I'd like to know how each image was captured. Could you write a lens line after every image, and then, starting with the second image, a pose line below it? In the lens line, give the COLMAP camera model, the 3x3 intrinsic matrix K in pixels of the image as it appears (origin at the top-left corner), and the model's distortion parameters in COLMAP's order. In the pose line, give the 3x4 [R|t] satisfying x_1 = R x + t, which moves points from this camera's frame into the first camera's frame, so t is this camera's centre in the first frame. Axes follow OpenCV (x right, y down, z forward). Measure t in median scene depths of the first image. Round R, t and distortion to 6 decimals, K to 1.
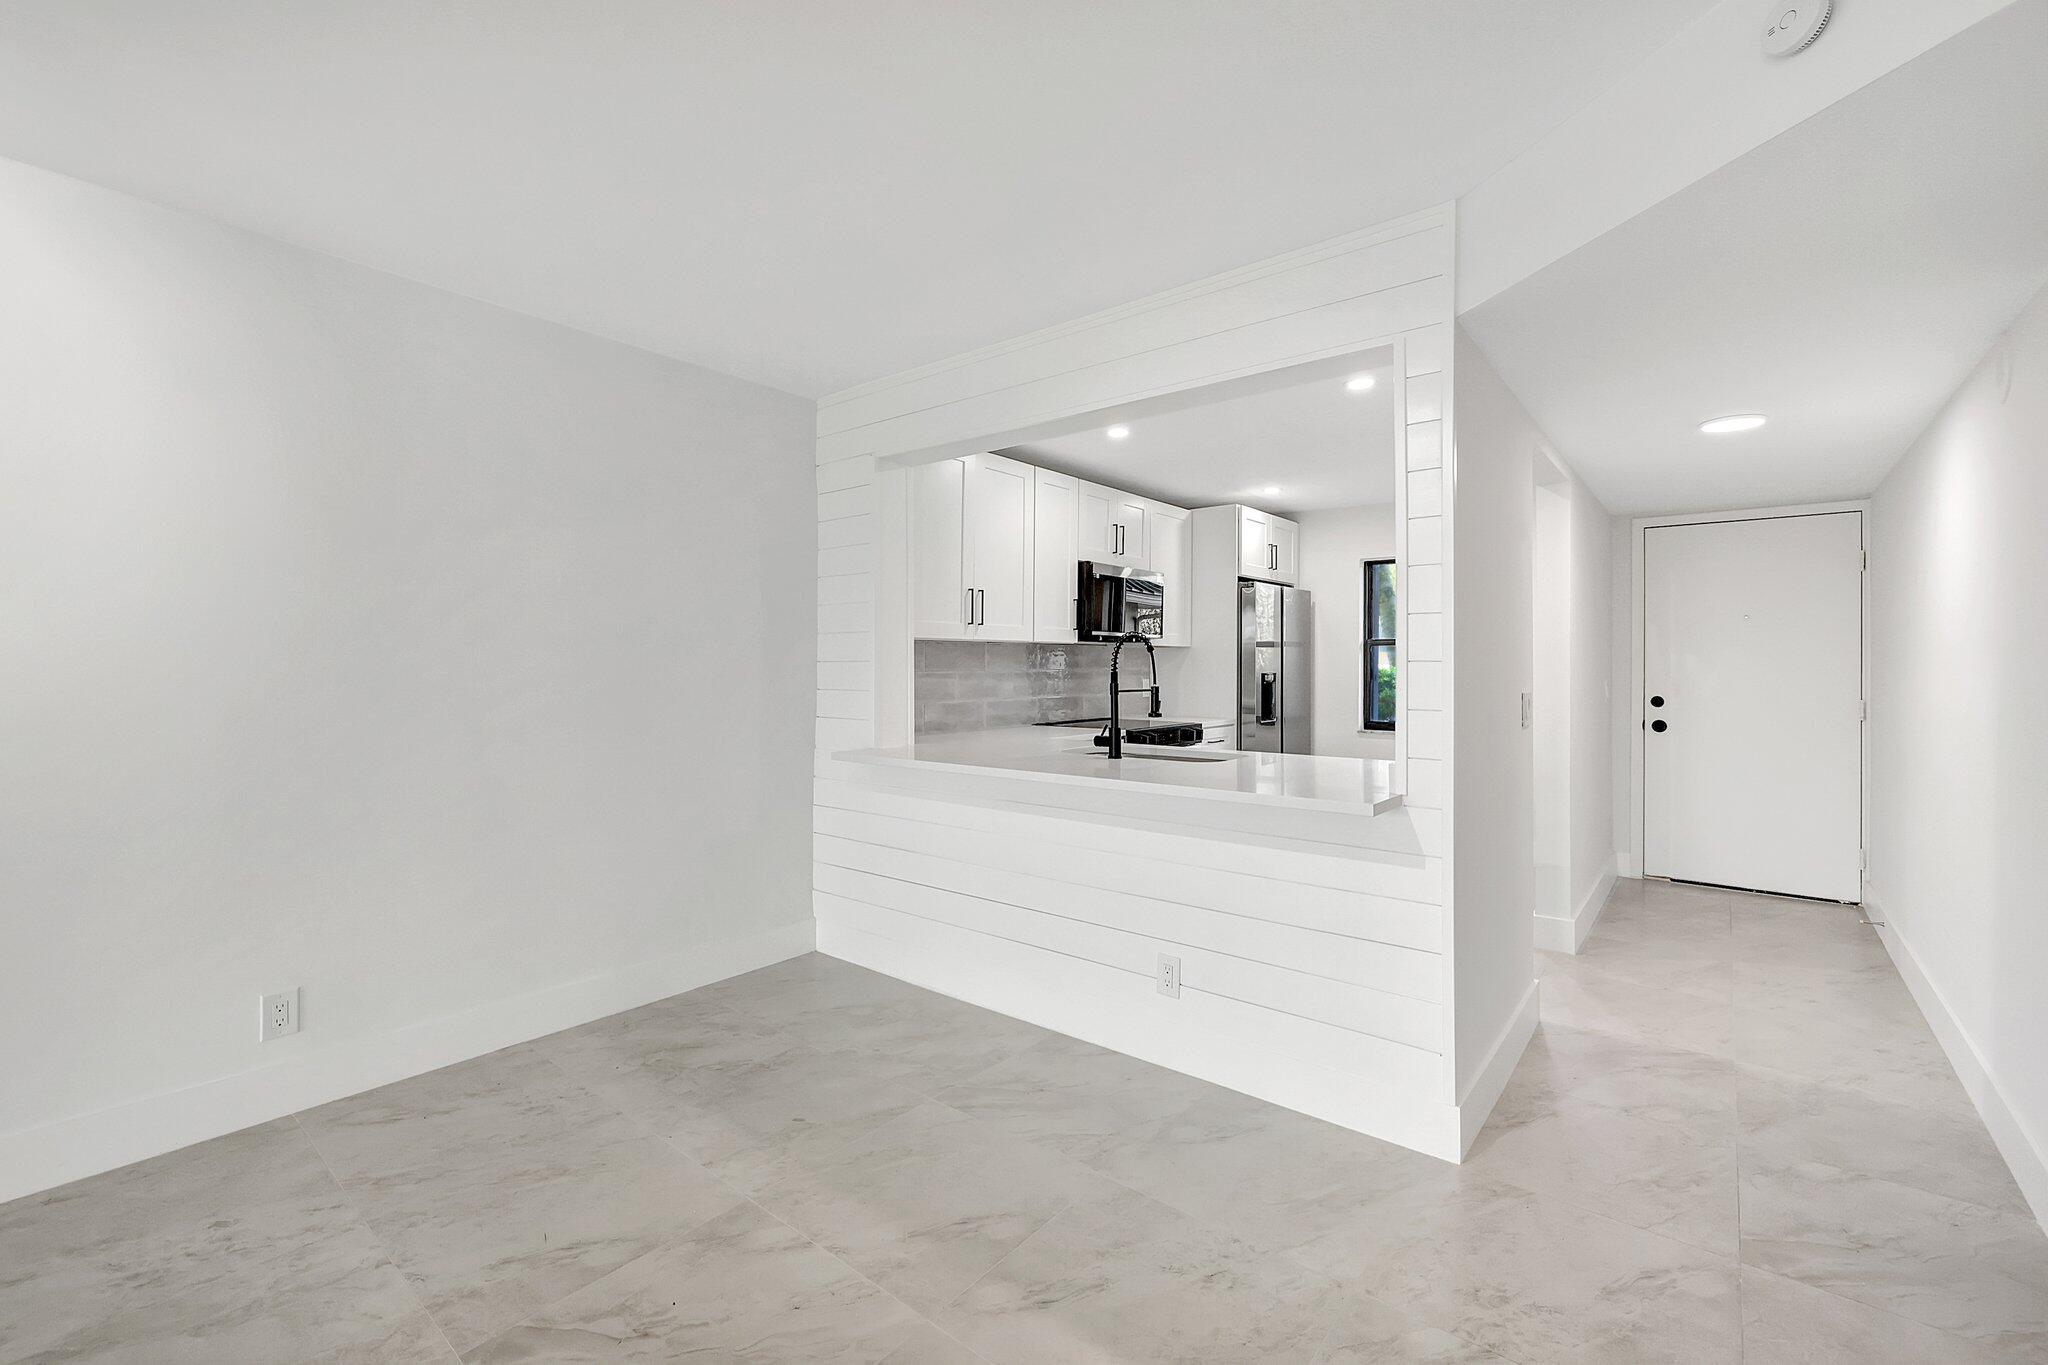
lens RADIAL K [[859.5, 0, 1021.7], [0, 859.5, 659.8], [0, 0, 1]] dist [-0.000874, -0.000146]
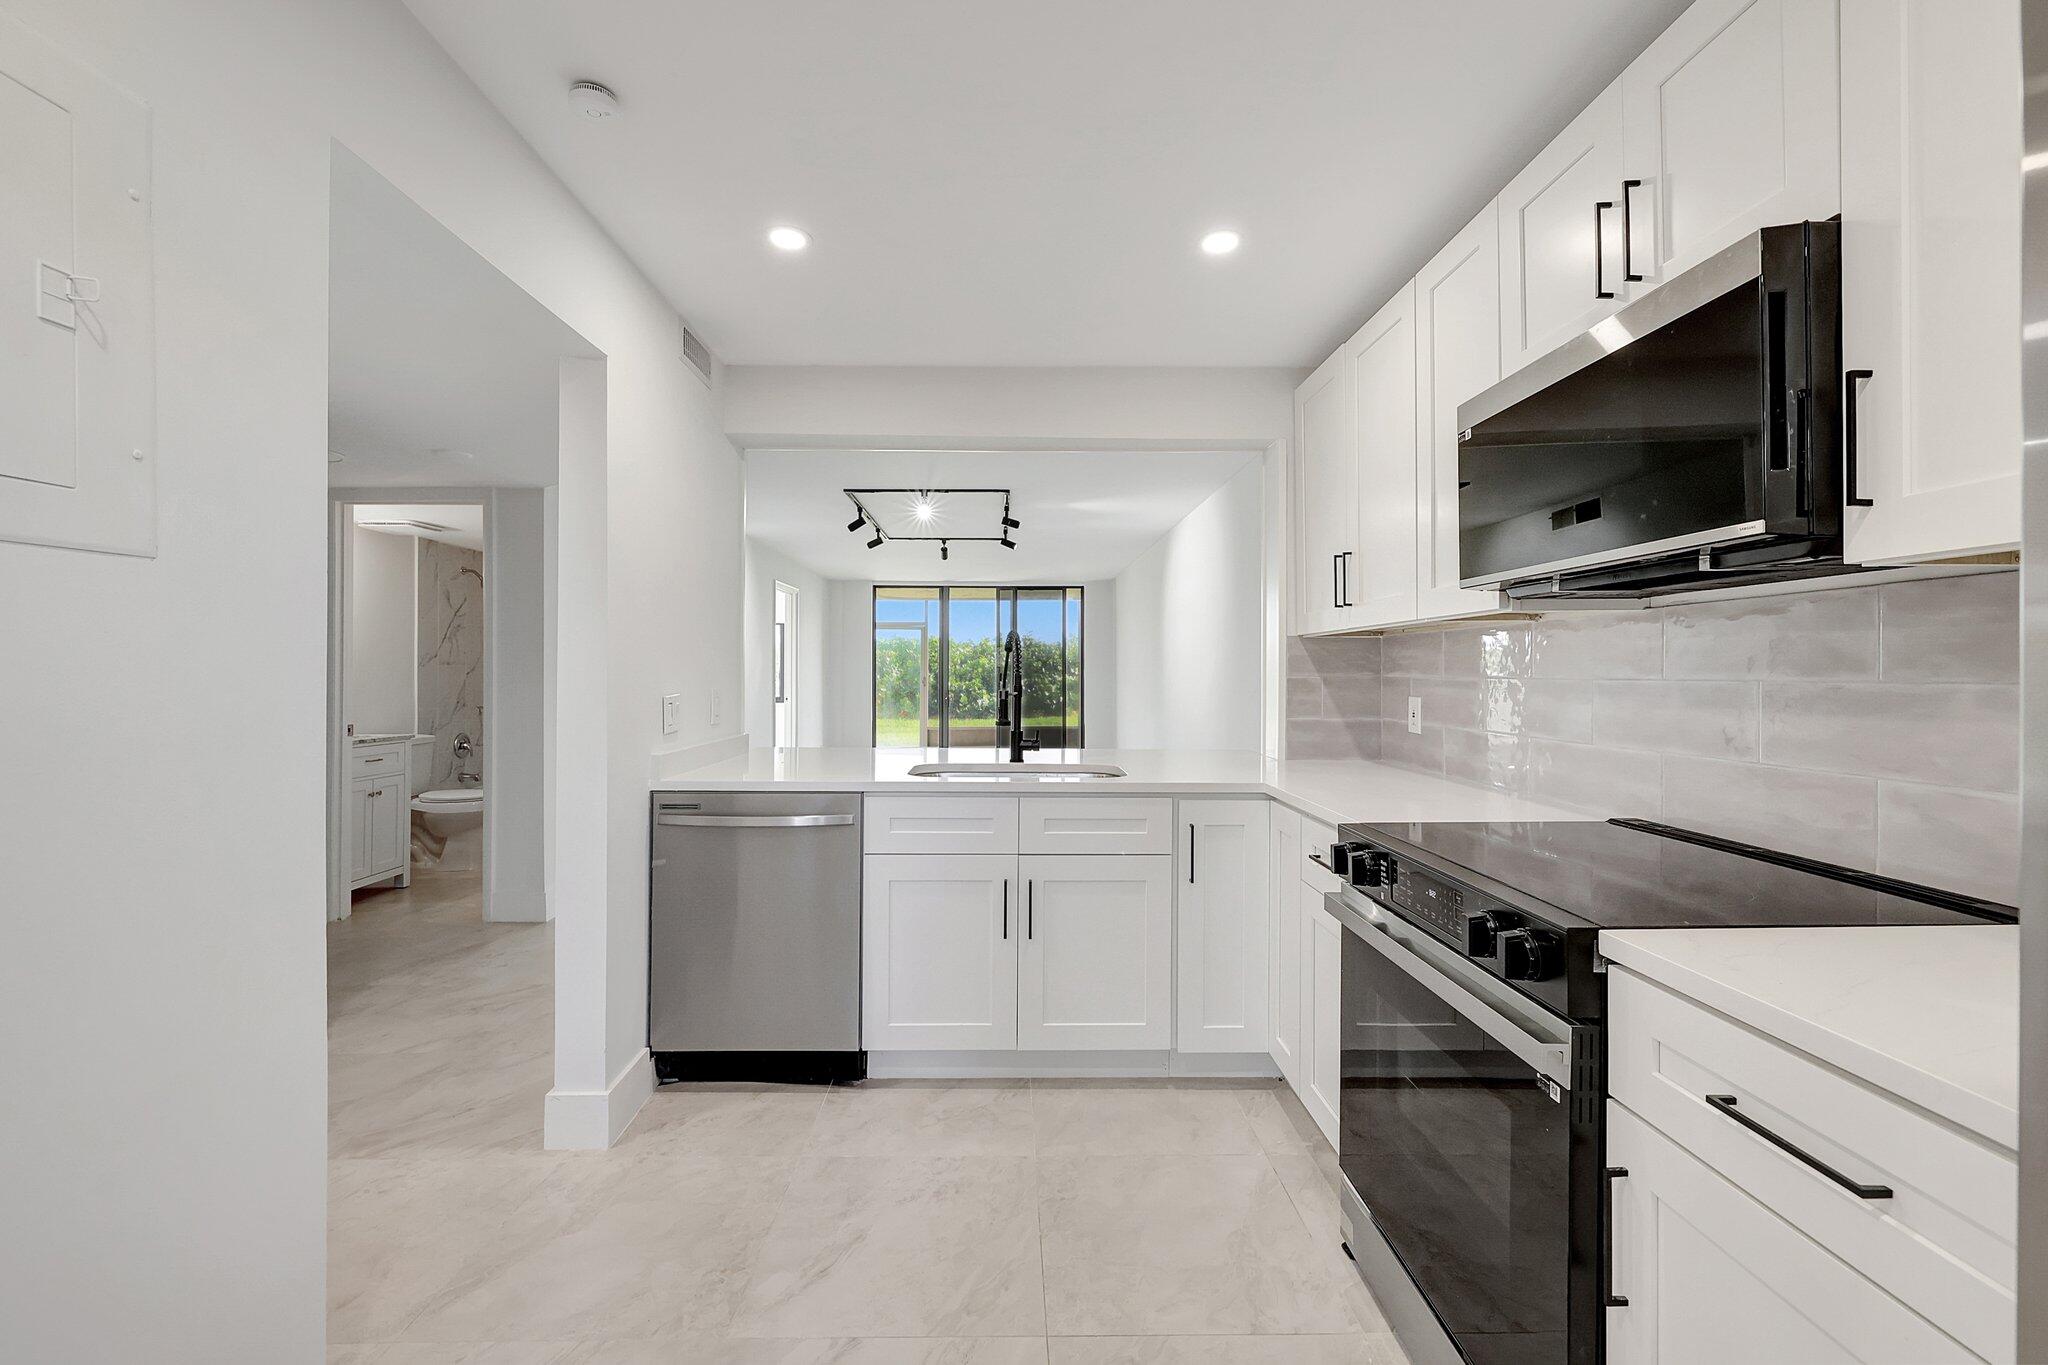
lens RADIAL K [[857.3, 0, 1015.7], [0, 857.3, 668.2], [0, 0, 1]] dist [-0.001007, -0.000240]
pose [[-0.764438, -0.005764, -0.644672, 0.519962], [0.000550, 0.999954, -0.009593, 0.012216], [0.644697, -0.007688, -0.764399, 1.228880]]
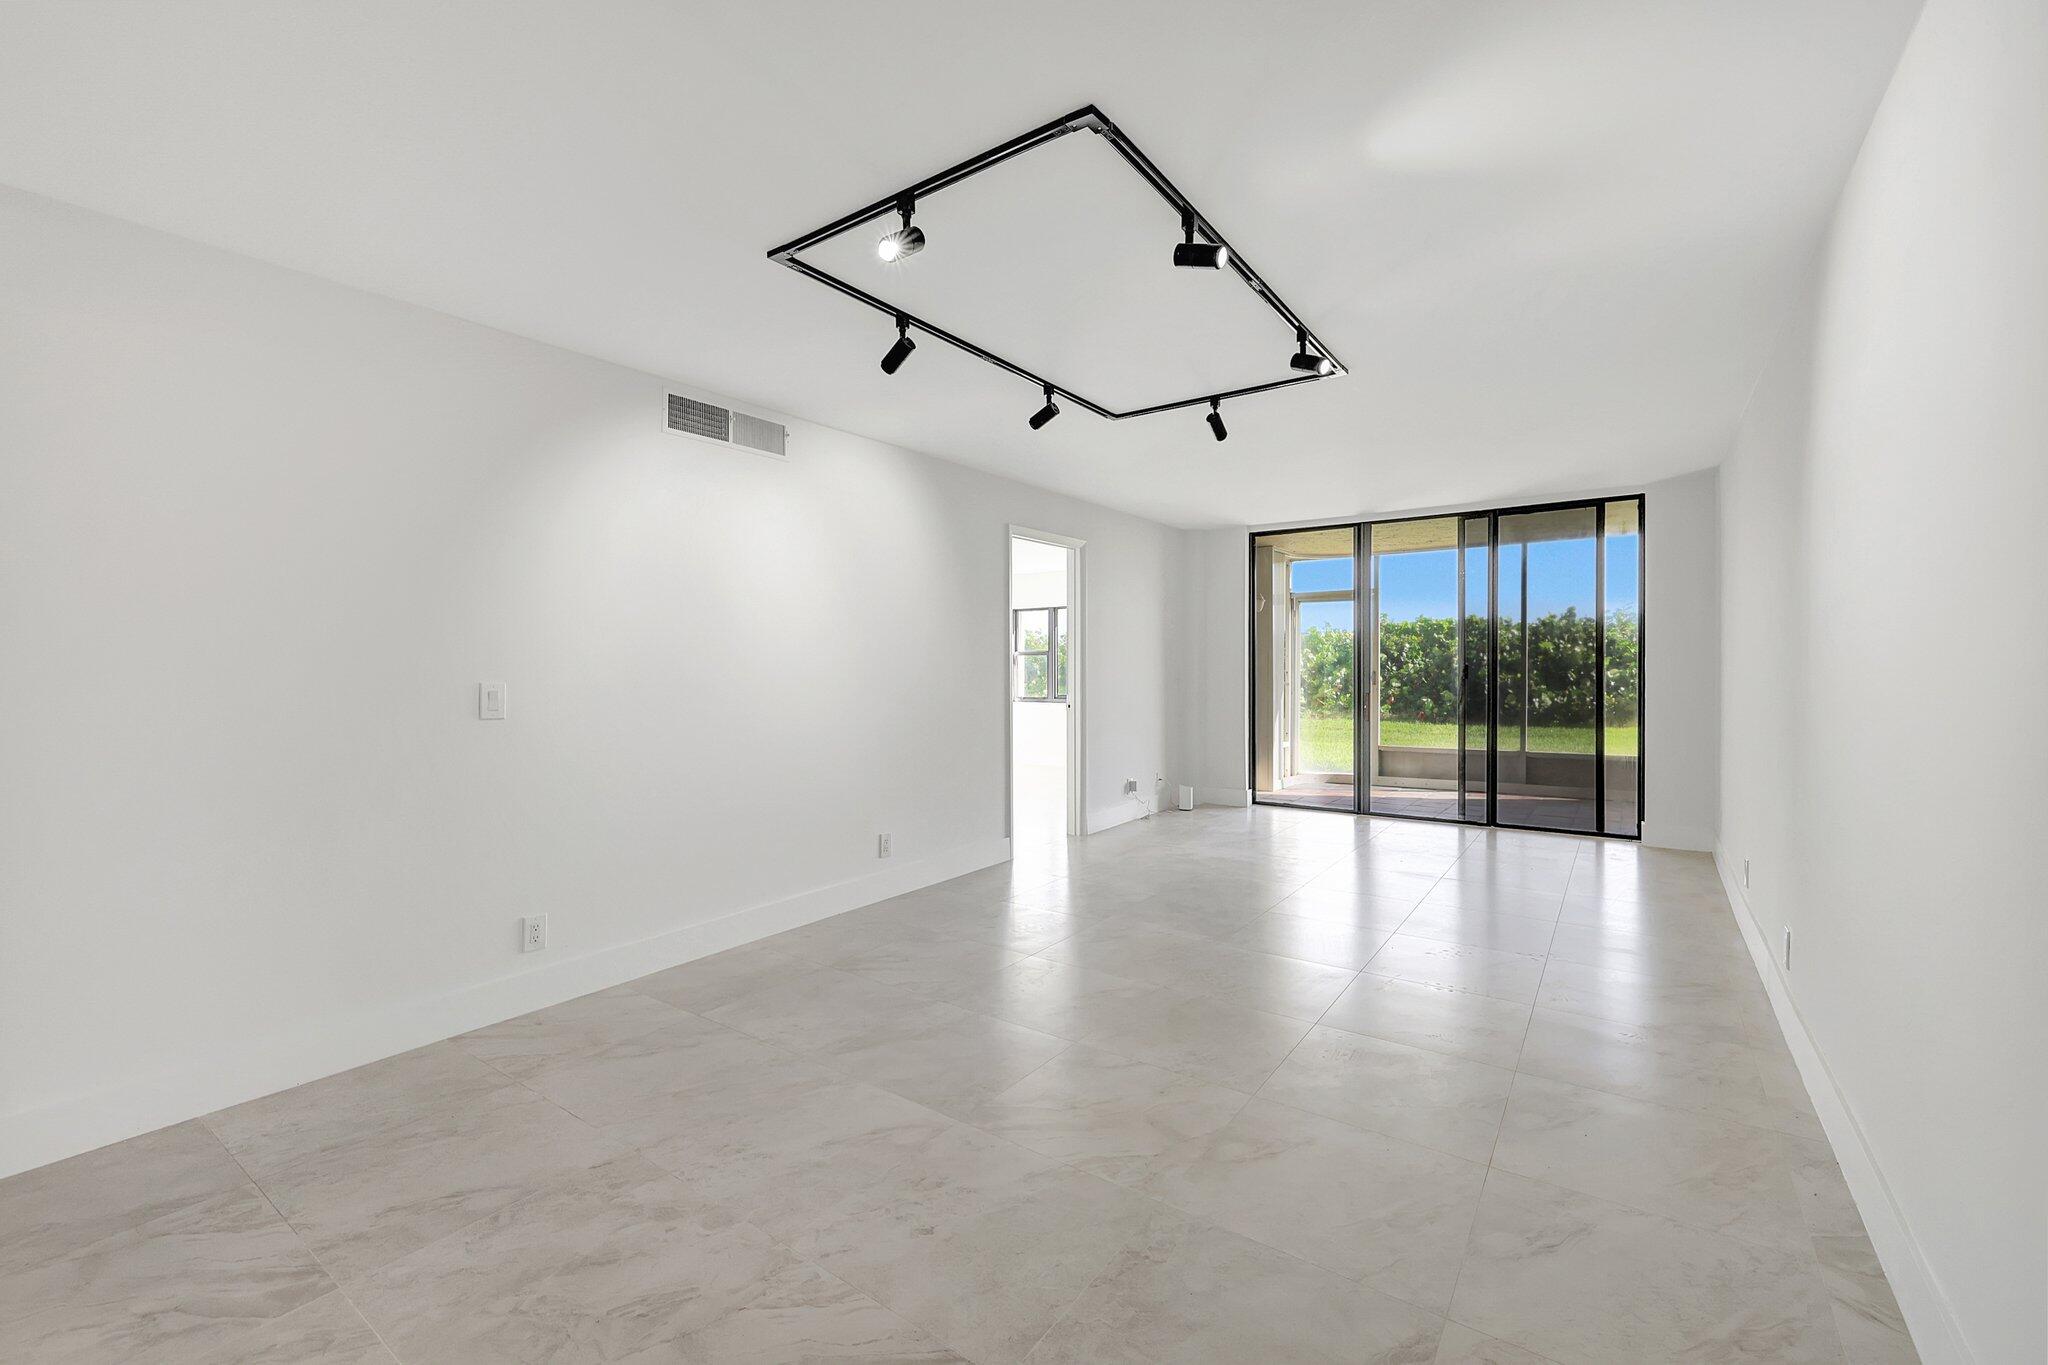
lens RADIAL K [[857.3, 0, 1015.7], [0, 857.3, 668.2], [0, 0, 1]] dist [-0.001007, -0.000240]
pose [[-0.997928, 0.004684, -0.064163, -0.210724], [0.004792, 0.999987, -0.001534, 0.006561], [0.064155, -0.001838, -0.997938, 0.672383]]
